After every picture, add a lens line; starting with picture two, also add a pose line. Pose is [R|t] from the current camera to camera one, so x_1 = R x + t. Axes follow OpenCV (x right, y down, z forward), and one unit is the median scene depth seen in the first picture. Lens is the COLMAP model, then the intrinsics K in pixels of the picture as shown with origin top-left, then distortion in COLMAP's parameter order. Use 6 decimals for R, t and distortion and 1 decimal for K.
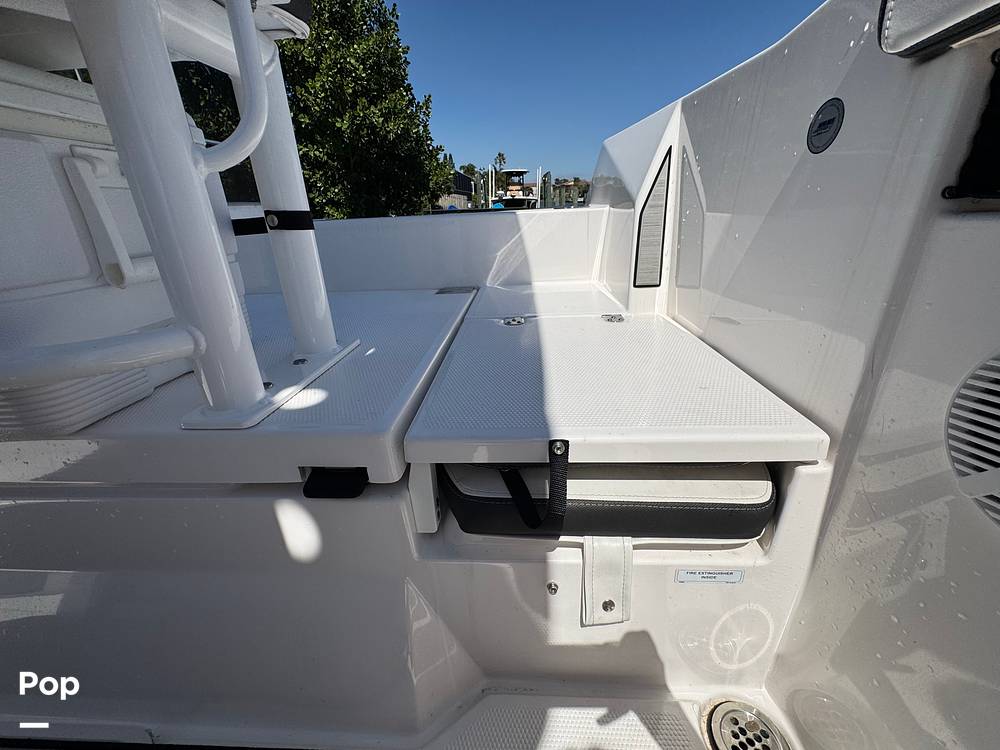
lens RADIAL K [[401.0, 0, 494.5], [0, 401.0, 372.7], [0, 0, 1]] dist [-0.001389, 0.000386]
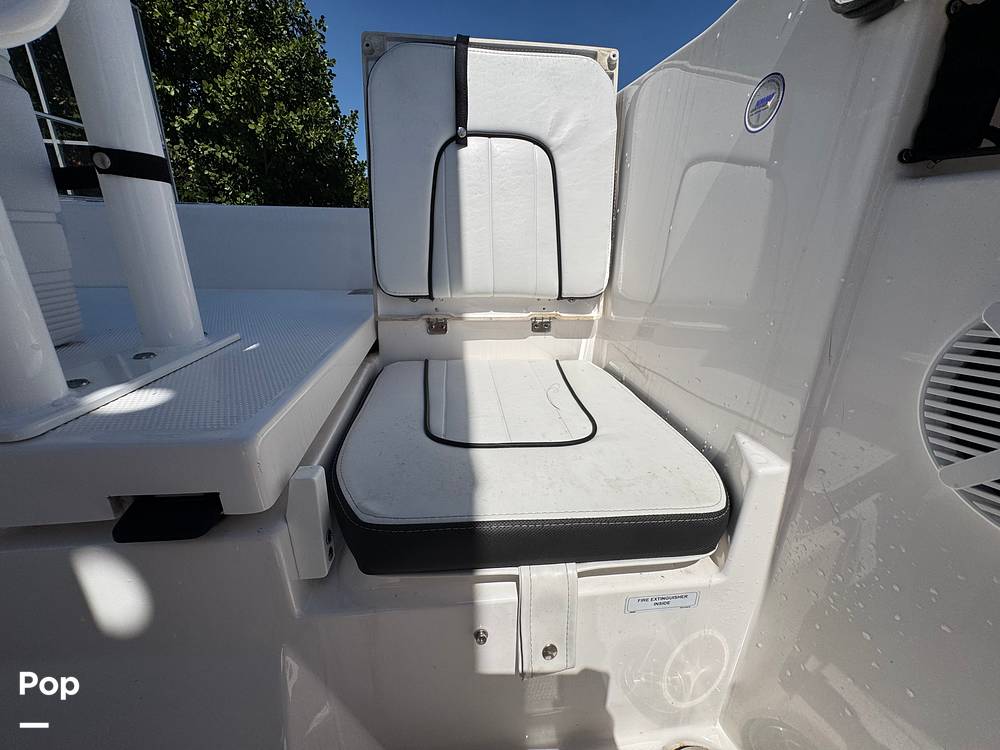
lens RADIAL K [[401.0, 0, 497.6], [0, 401.0, 374.4], [0, 0, 1]] dist [-0.001389, 0.000386]
pose [[0.982842, 0.004615, 0.184390, 0.028696], [0.004904, 0.998680, -0.051134, 0.061434], [-0.184383, 0.051161, 0.981522, 0.190461]]
